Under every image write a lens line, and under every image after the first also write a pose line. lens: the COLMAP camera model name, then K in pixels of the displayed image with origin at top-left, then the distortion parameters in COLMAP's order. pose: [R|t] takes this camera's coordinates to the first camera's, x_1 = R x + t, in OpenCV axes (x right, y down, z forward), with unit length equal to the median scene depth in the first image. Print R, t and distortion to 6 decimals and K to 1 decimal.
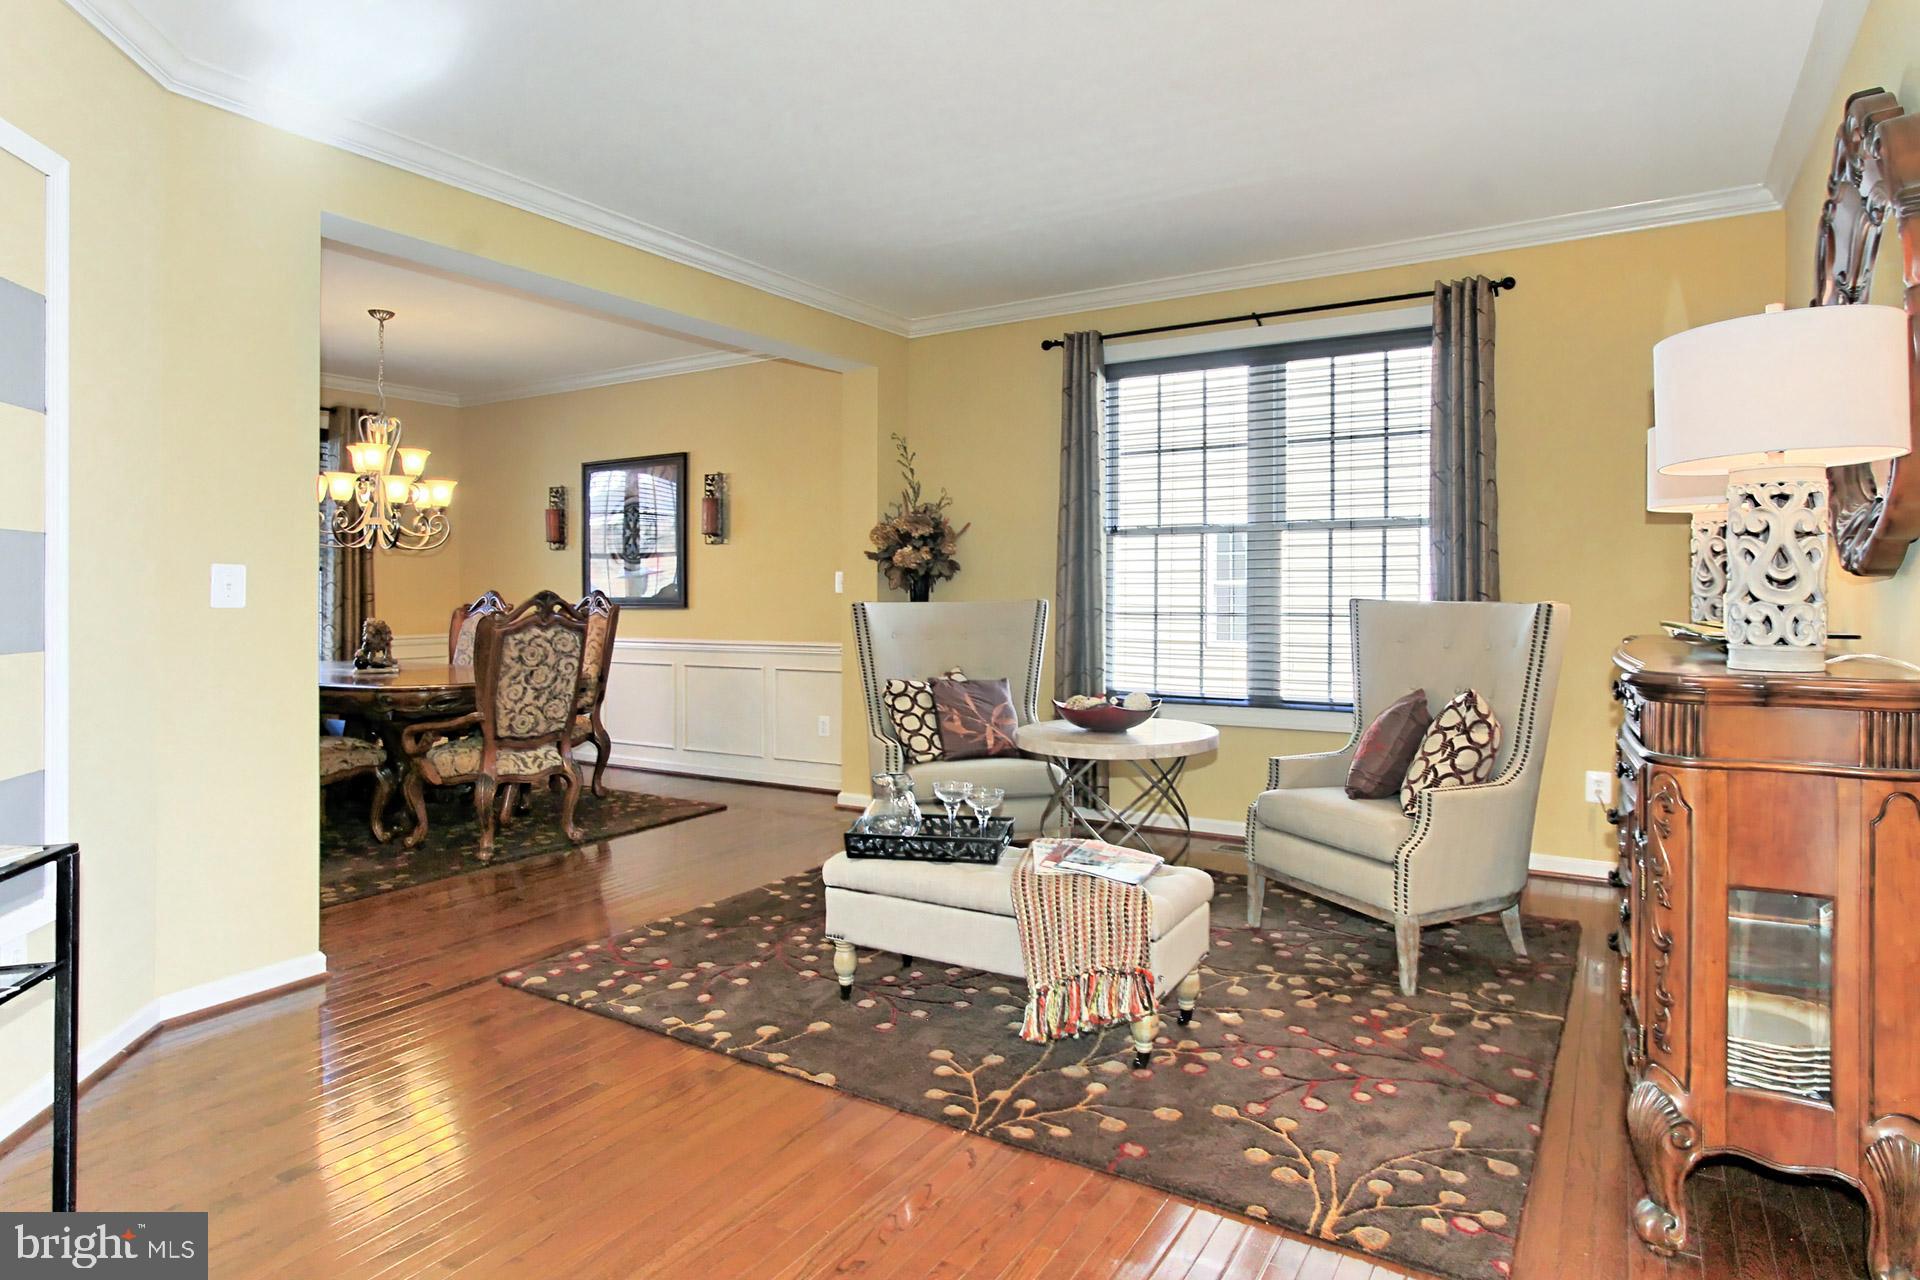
lens RADIAL K [[1041.0, 0, 977.3], [0, 1041.0, 591.5], [0, 0, 1]] dist [-0.004733, 0.000115]
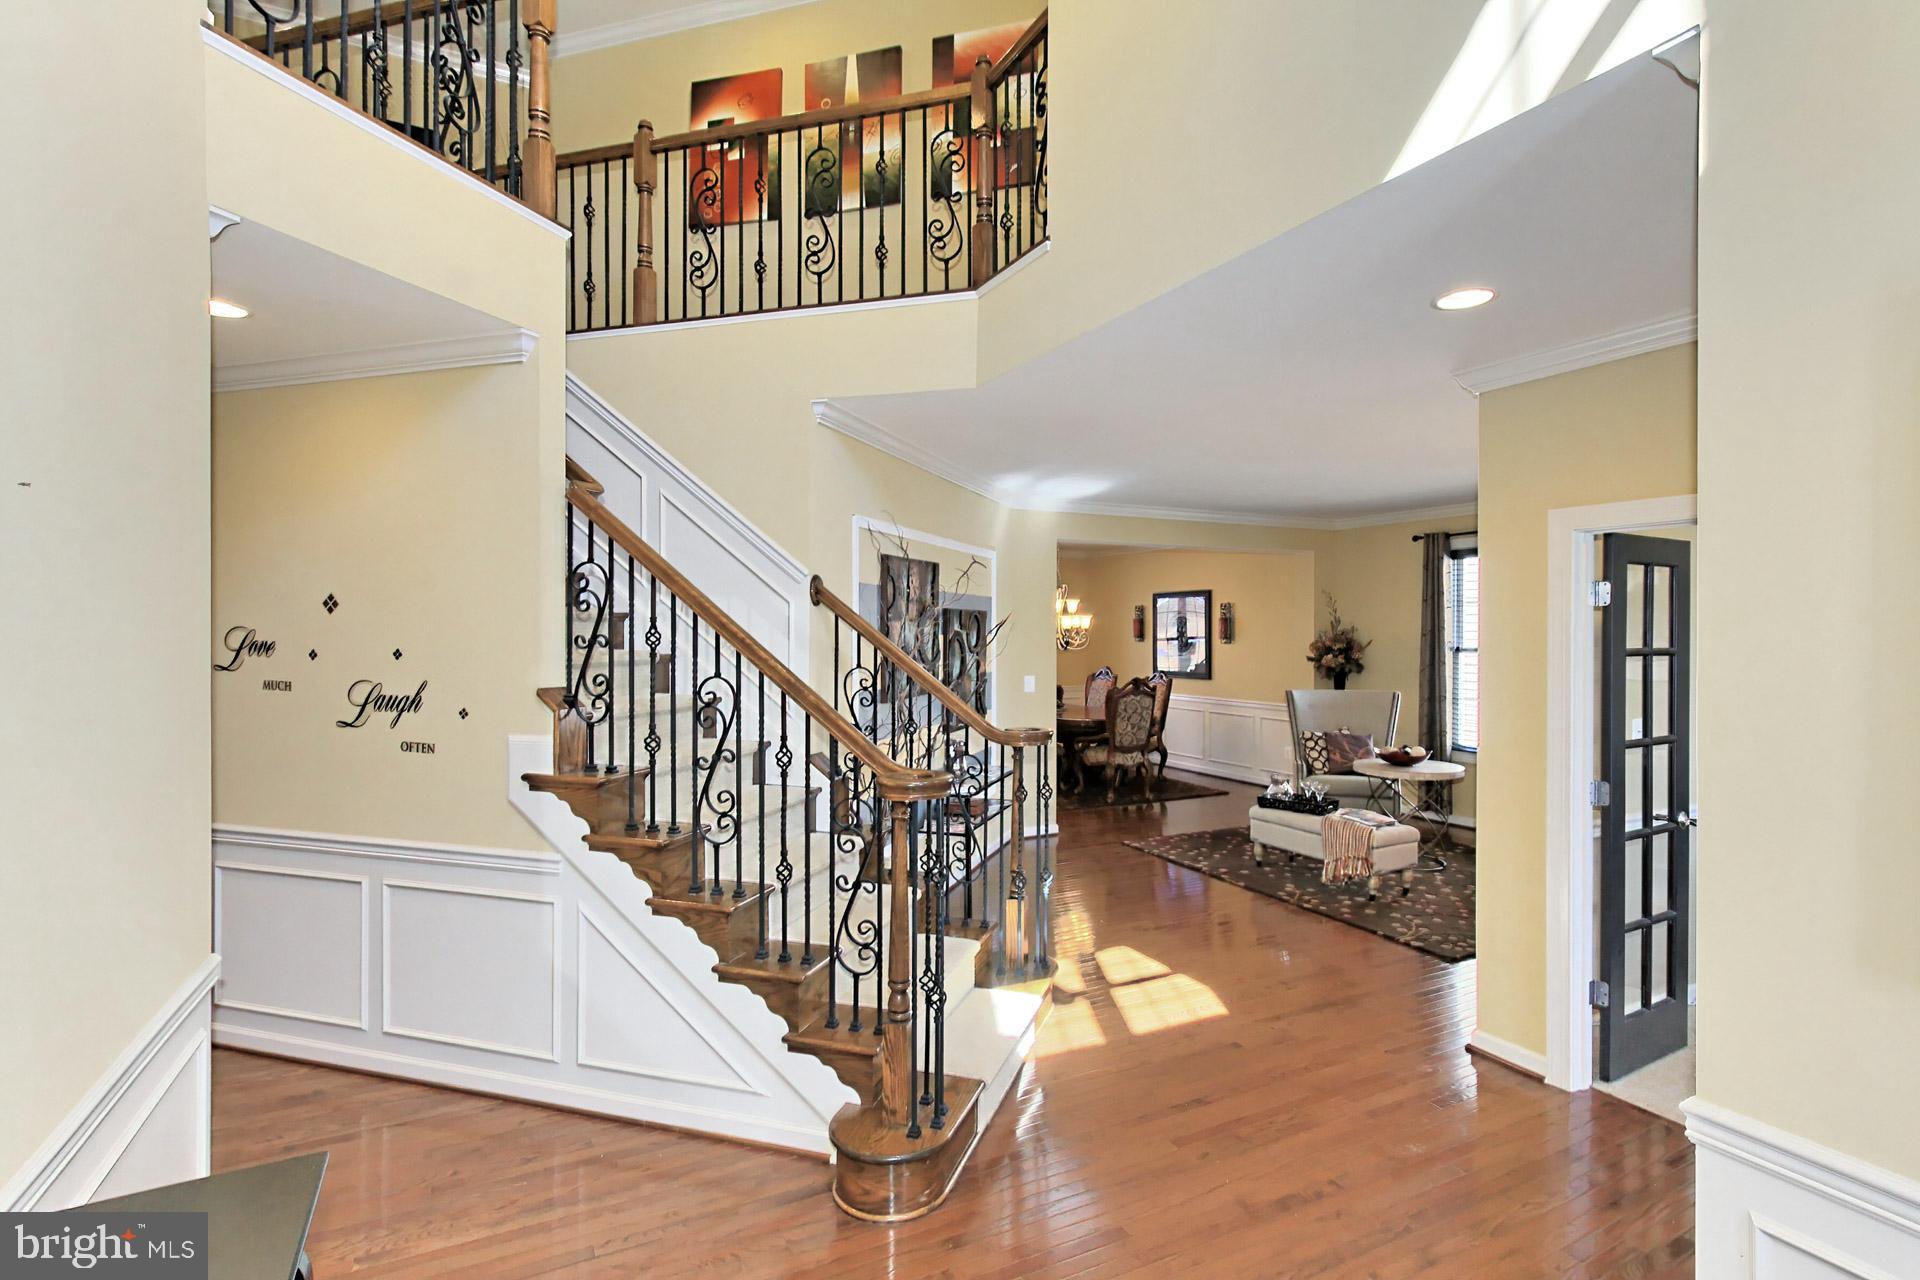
lens RADIAL K [[930.5, 0, 958.6], [0, 930.5, 628.7], [0, 0, 1]] dist [0.000256, 0.000050]
pose [[0.843640, 0.005917, -0.536876, 0.272570], [-0.003673, 0.999979, 0.005249, -0.102466], [0.536896, -0.002456, 0.843645, -0.733756]]
